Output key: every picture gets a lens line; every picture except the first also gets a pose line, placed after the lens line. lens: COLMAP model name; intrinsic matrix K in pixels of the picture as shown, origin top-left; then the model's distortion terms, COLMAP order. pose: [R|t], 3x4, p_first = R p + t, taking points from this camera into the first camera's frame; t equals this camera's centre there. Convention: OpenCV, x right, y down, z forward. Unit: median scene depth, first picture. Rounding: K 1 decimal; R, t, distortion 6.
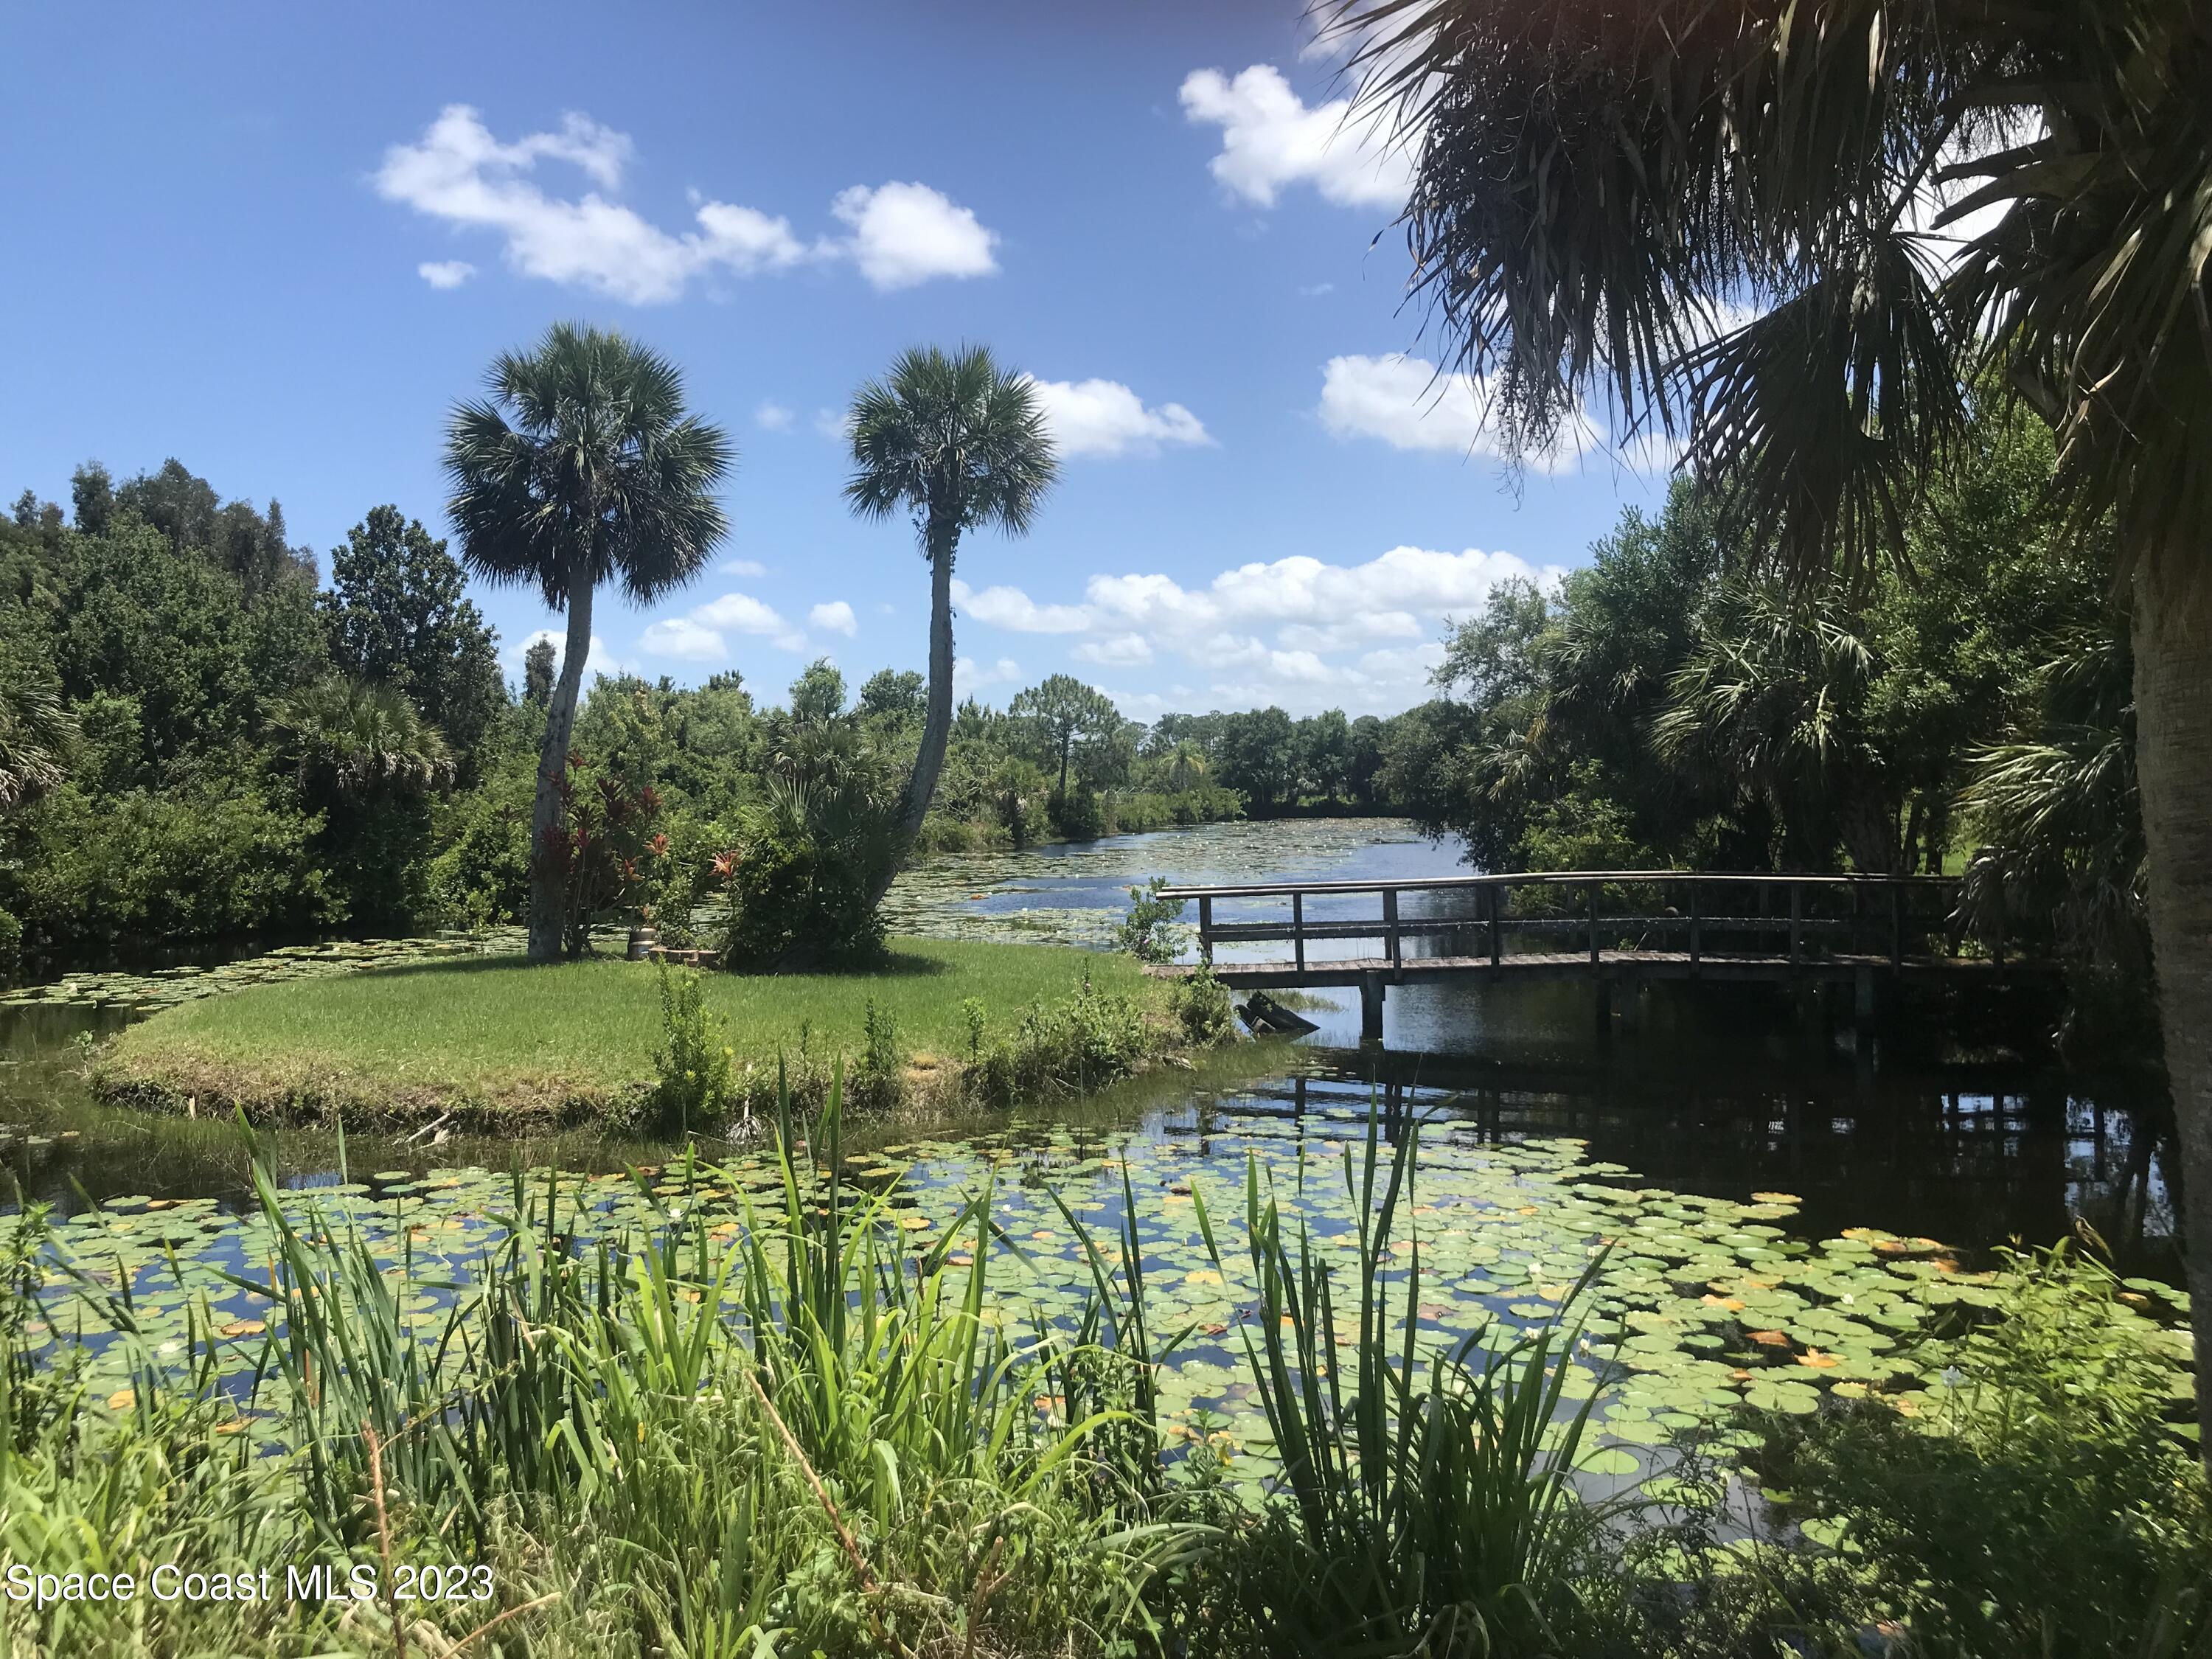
lens RADIAL K [[1770.8, 0, 1106.0], [0, 1770.8, 829.5], [0, 0, 1]] dist [0.122058, -0.466615]
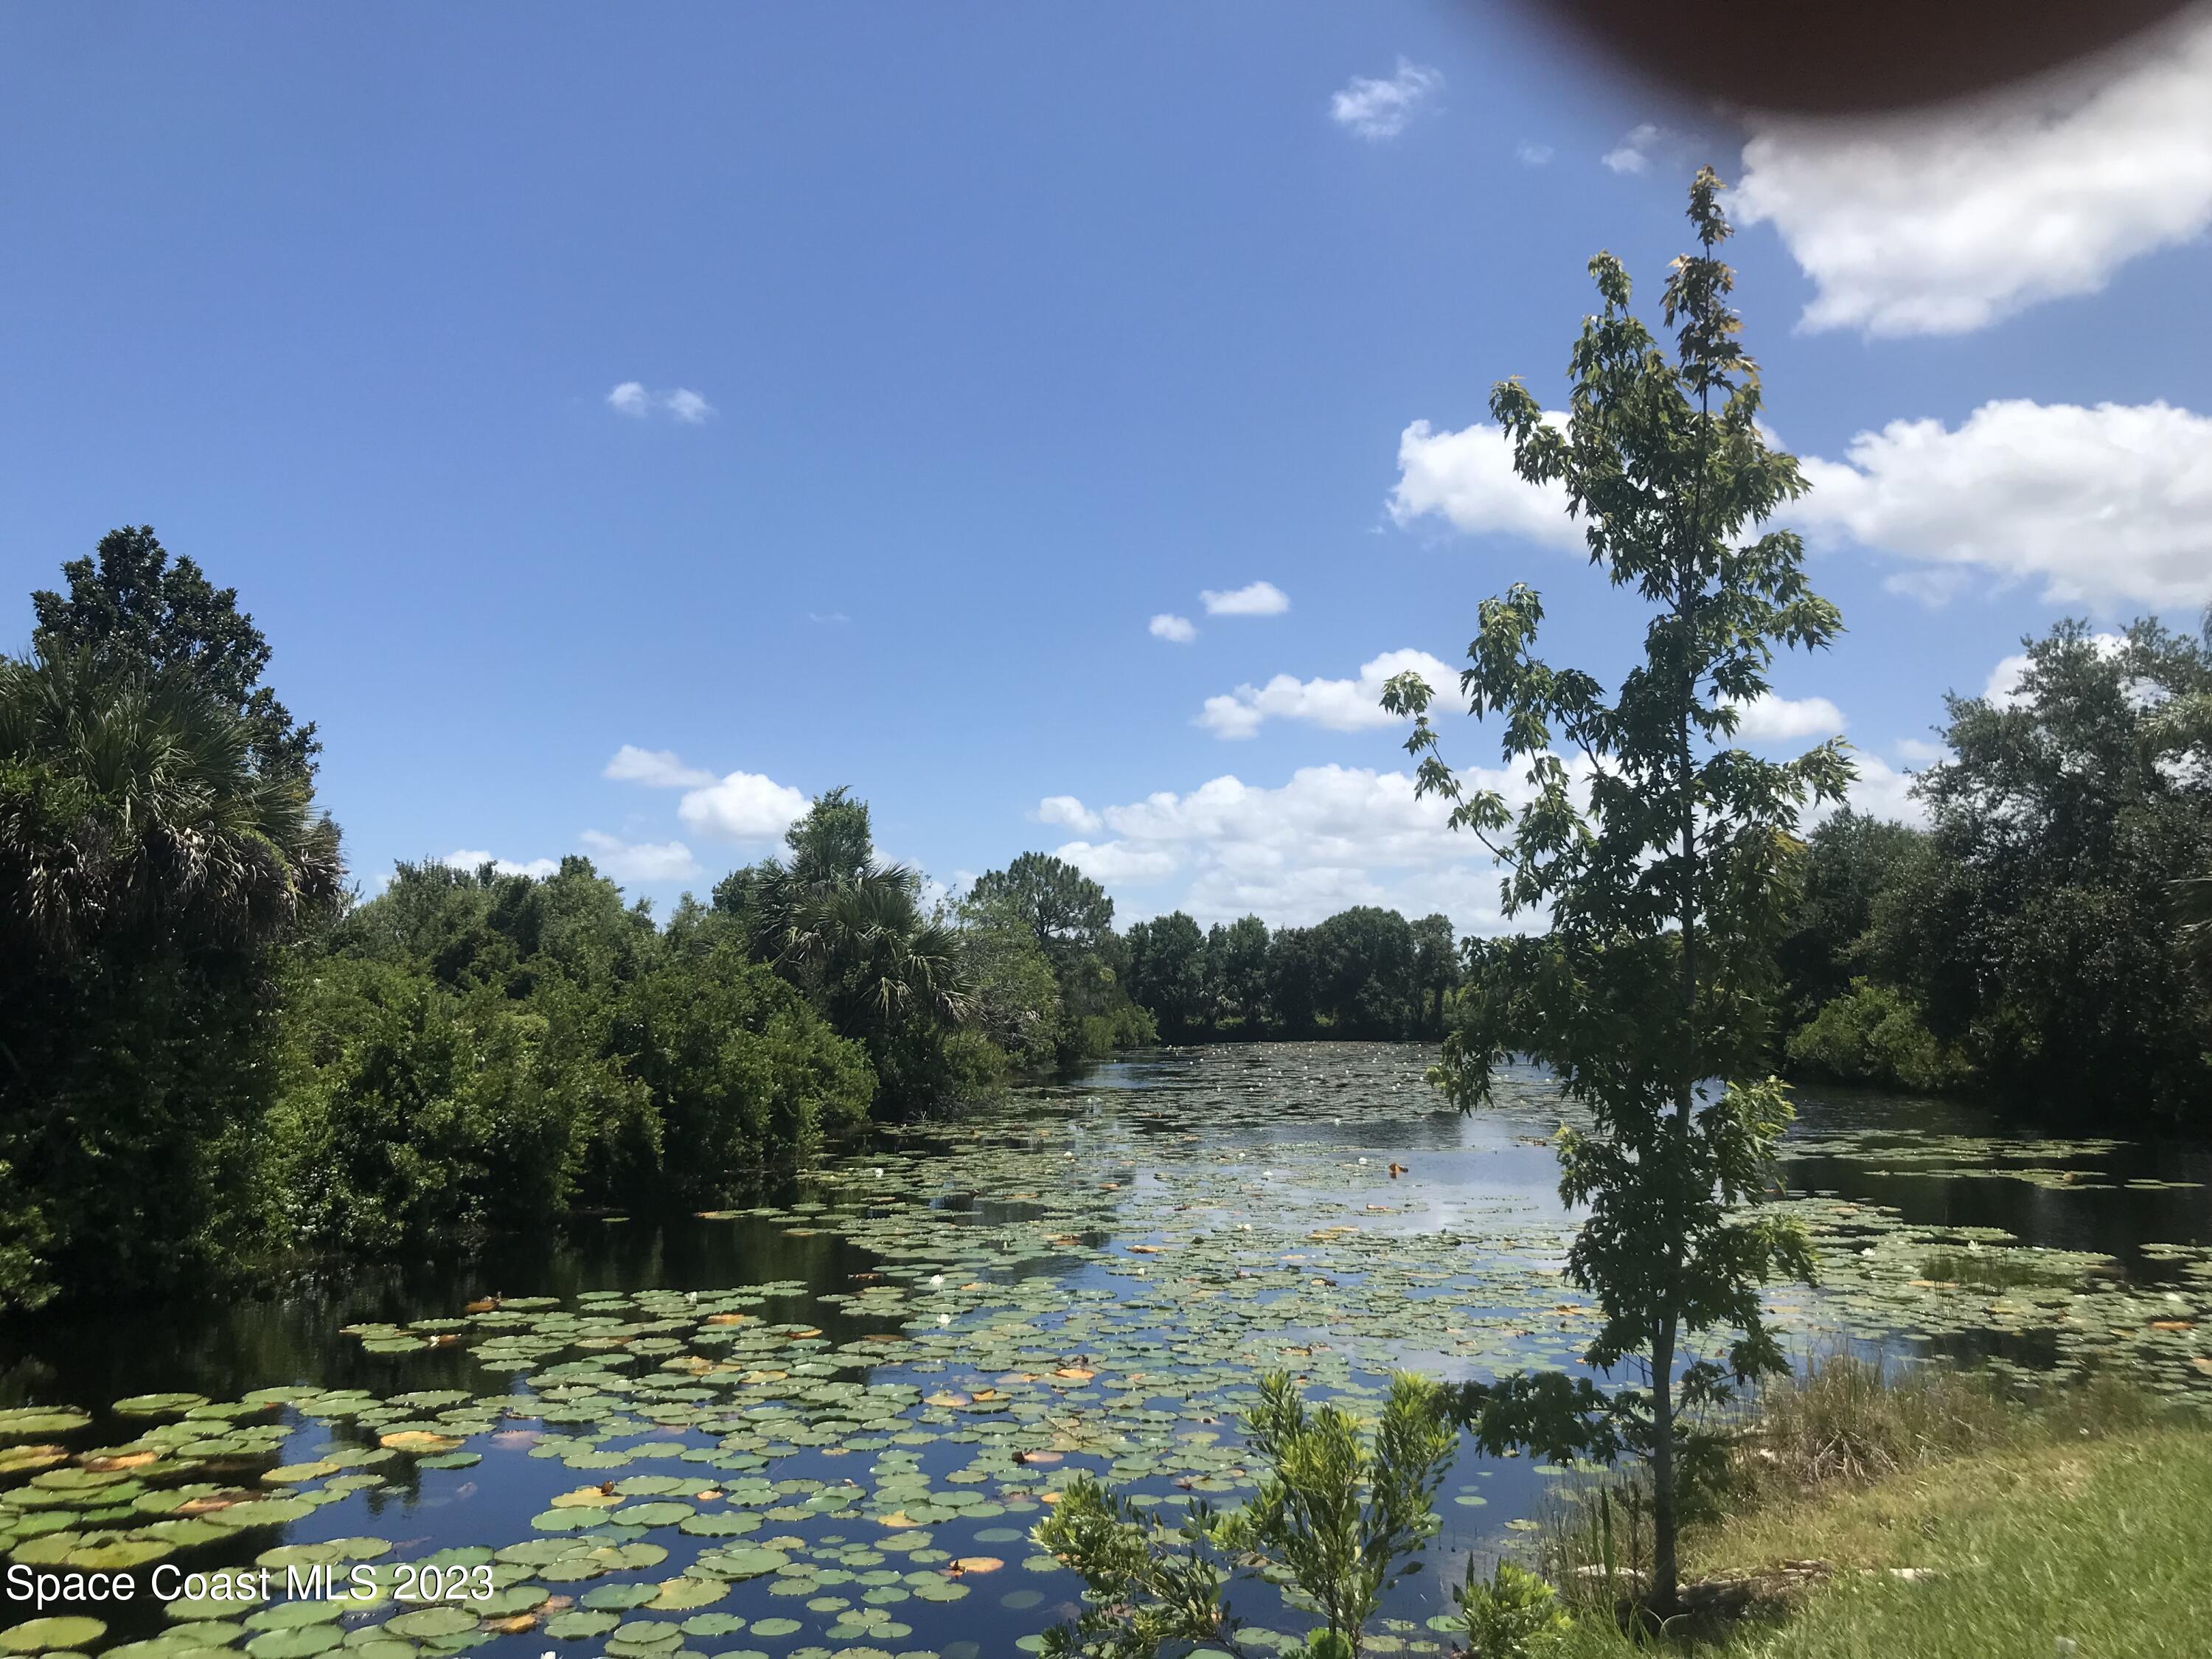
lens RADIAL K [[1805.9, 0, 1099.0], [0, 1805.9, 809.8], [0, 0, 1]] dist [0.097300, -0.155511]
pose [[0.992286, 0.003327, 0.123924, -0.151497], [0.013884, 0.990368, -0.137761, 0.004520], [-0.123188, 0.138419, 0.982682, 0.350164]]
